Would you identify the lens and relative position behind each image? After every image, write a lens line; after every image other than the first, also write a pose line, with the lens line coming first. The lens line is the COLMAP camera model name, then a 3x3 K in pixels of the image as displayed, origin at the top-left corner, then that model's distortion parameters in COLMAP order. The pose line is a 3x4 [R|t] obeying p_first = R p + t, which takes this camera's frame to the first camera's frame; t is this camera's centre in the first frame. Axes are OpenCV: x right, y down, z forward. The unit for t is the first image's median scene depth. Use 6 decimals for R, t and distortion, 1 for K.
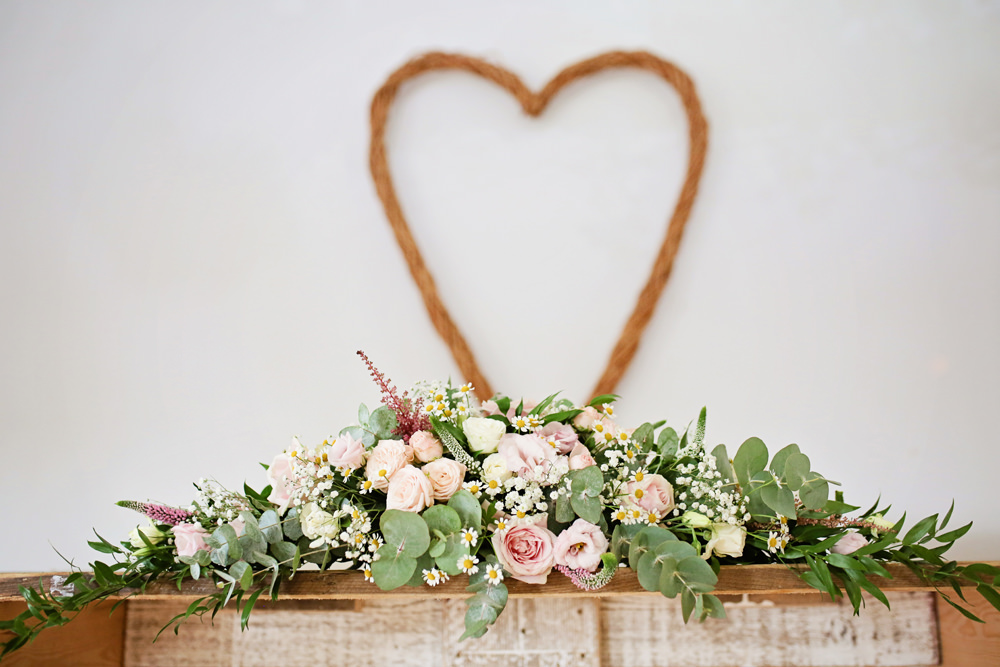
lens RADIAL K [[970.5, 0, 500.0], [0, 970.5, 333.5], [0, 0, 1]] dist [-0.002816, -0.019940]
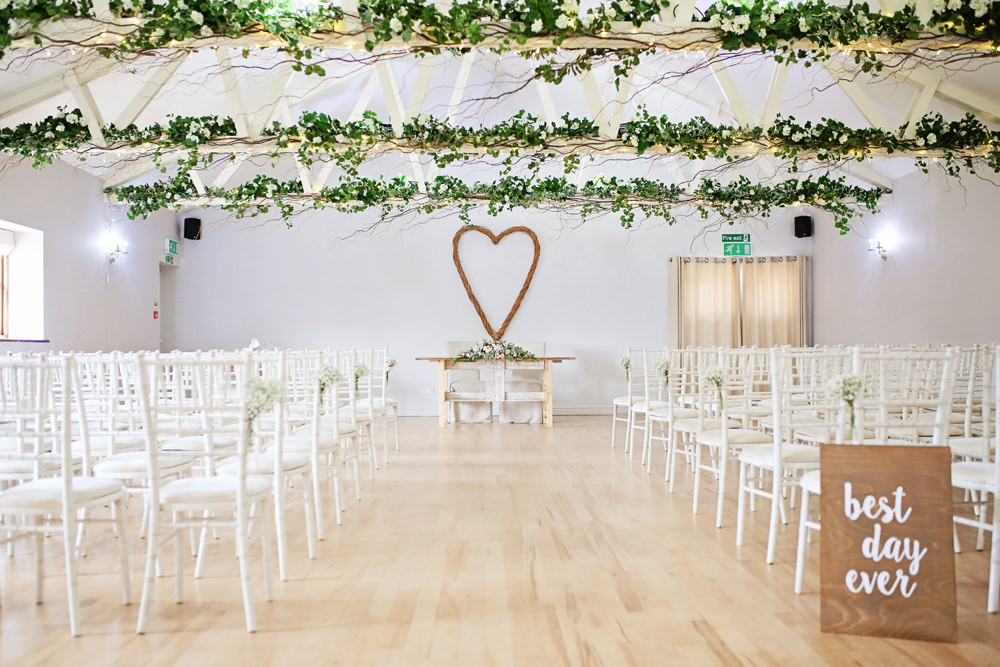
lens RADIAL K [[970.5, 0, 500.0], [0, 970.5, 333.5], [0, 0, 1]] dist [-0.002816, -0.019940]
pose [[0.998015, 0.006145, 0.062677, -0.196815], [-0.019398, 0.976834, 0.213119, -0.735016], [-0.059915, -0.213912, 0.975014, -3.000186]]
